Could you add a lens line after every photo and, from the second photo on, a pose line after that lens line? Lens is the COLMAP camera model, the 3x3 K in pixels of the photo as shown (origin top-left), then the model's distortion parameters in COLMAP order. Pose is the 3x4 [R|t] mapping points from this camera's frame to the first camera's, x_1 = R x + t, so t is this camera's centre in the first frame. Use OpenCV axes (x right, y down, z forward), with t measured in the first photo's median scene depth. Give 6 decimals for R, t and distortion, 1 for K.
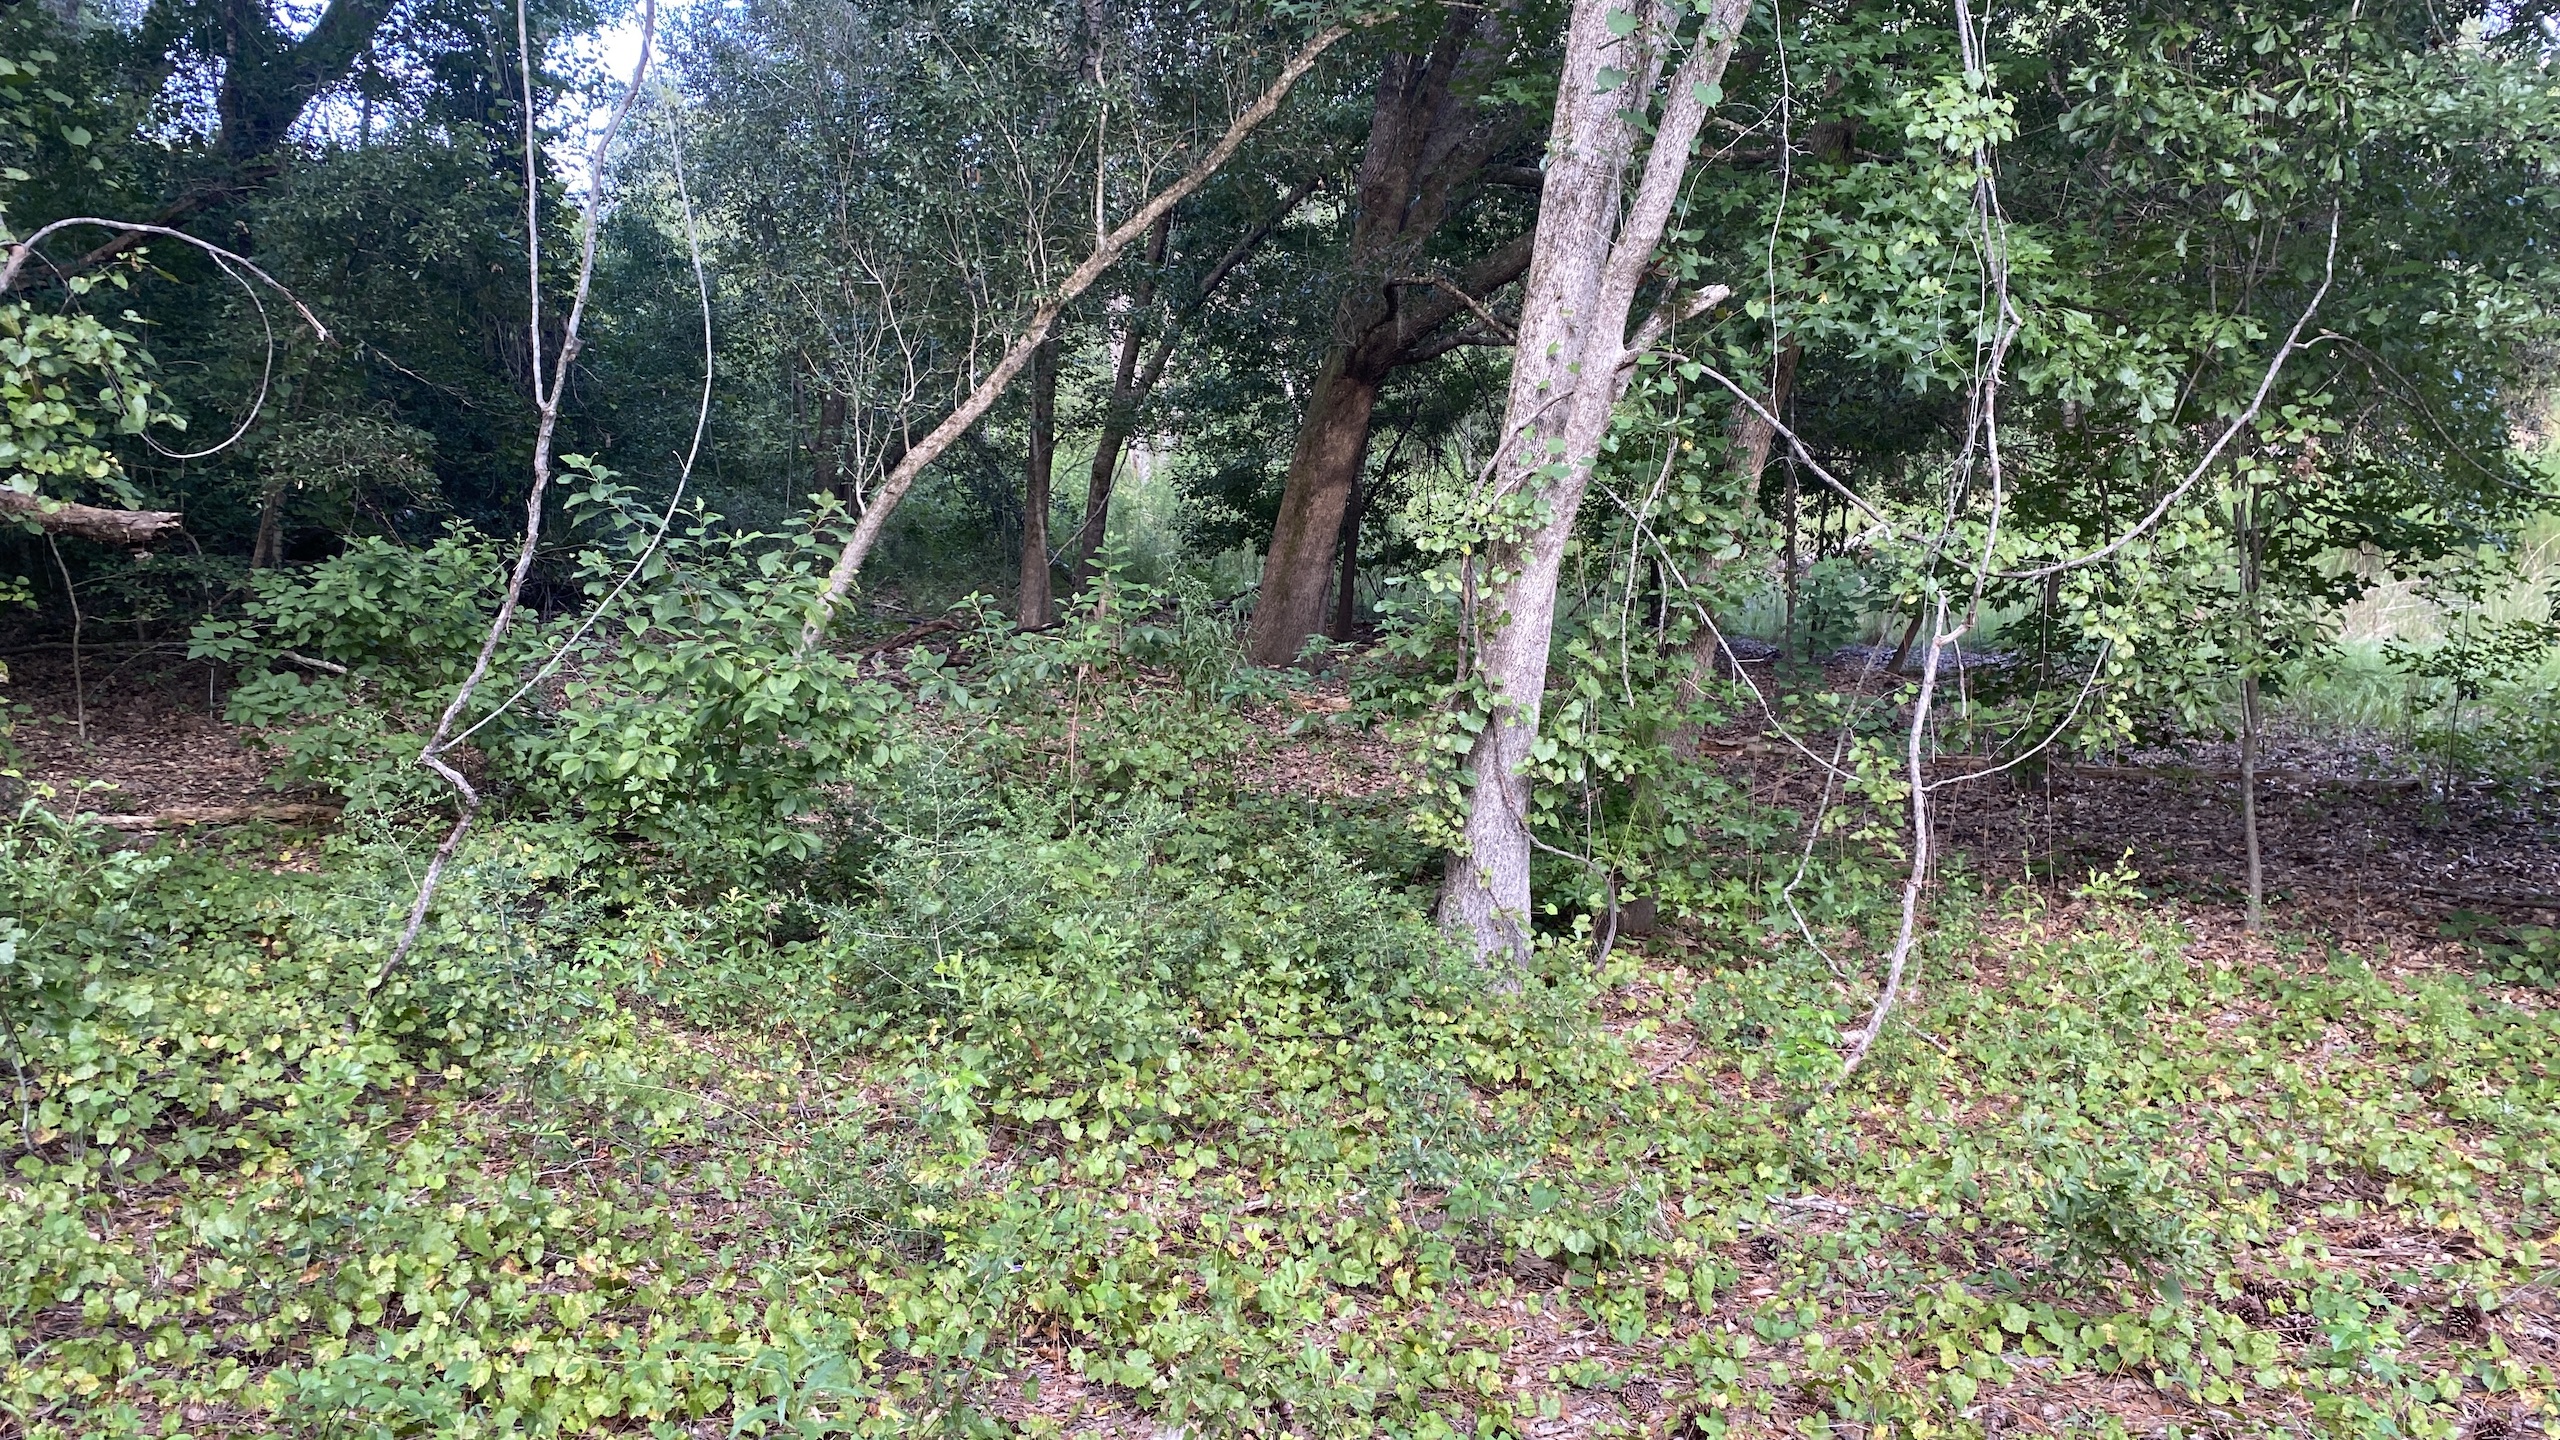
lens RADIAL K [[2094.5, 0, 1276.8], [0, 2094.5, 708.4], [0, 0, 1]] dist [0.005063, 0.002284]
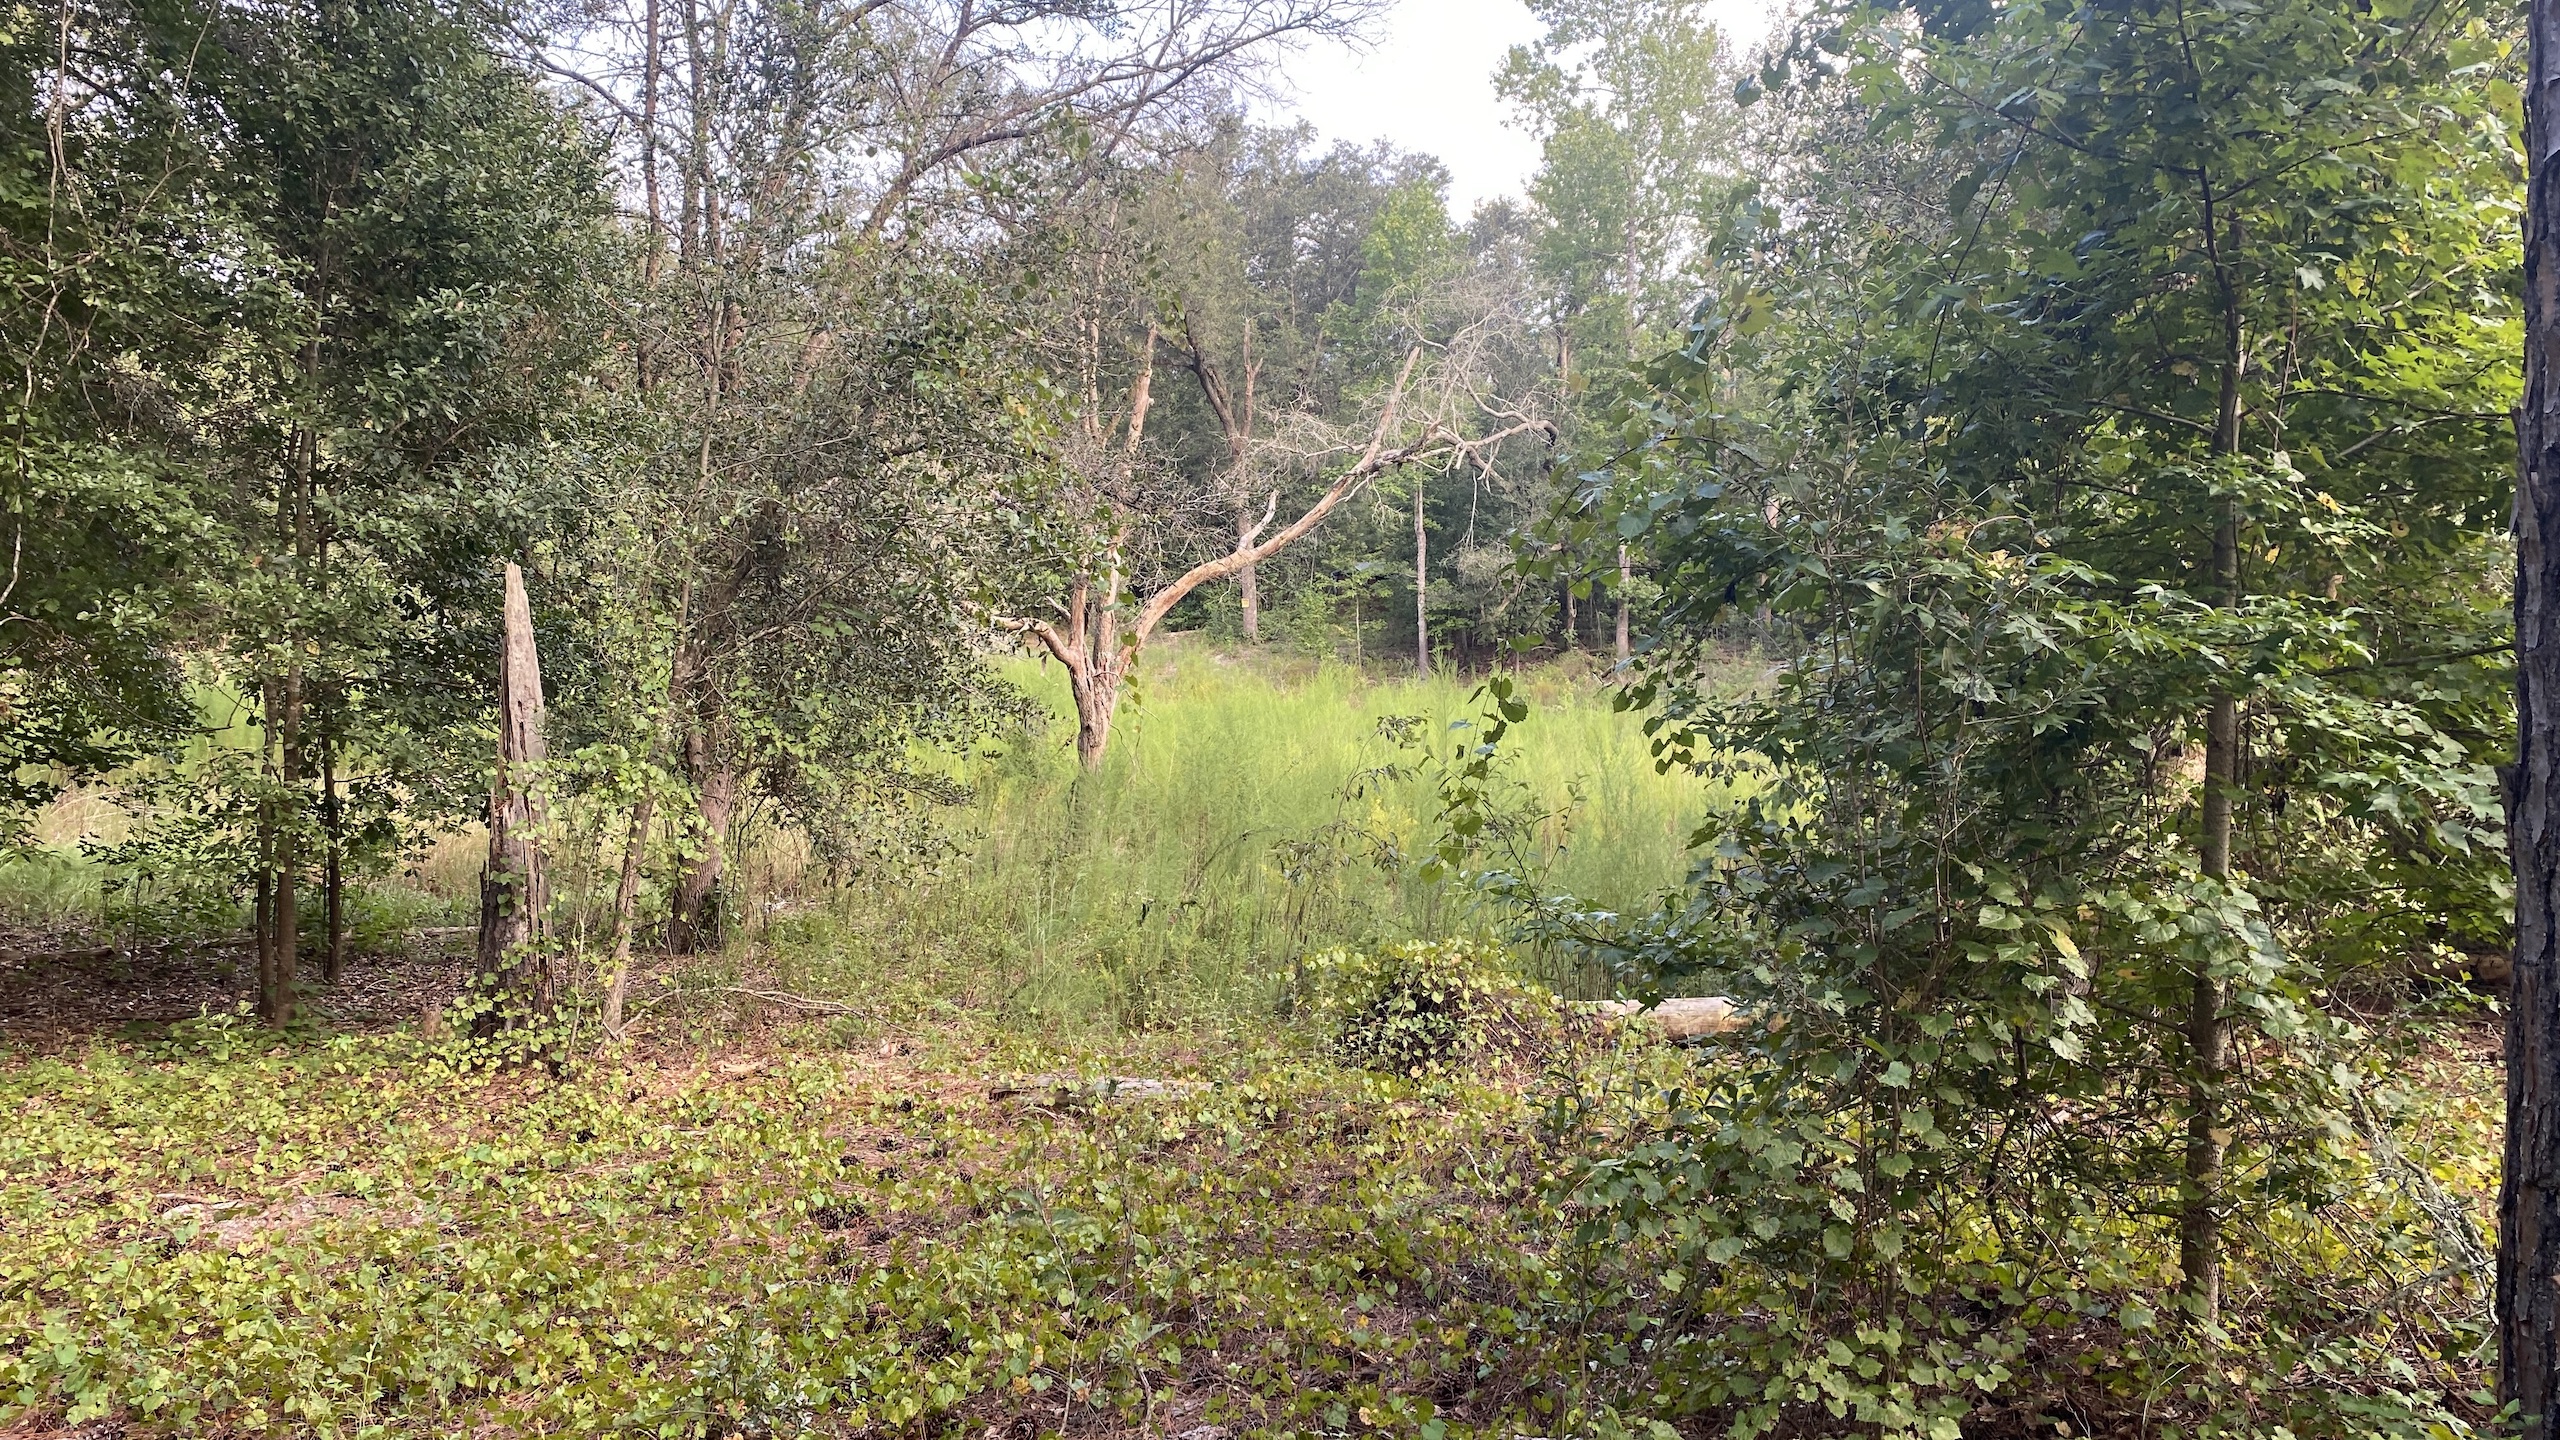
lens RADIAL K [[2094.5, 0, 1275.1], [0, 2094.5, 710.5], [0, 0, 1]] dist [0.005063, 0.002284]
pose [[0.546669, 0.015184, 0.837211, -0.179106], [0.068817, 0.995639, -0.062993, 0.027890], [-0.834516, 0.092051, 0.543240, -0.384935]]
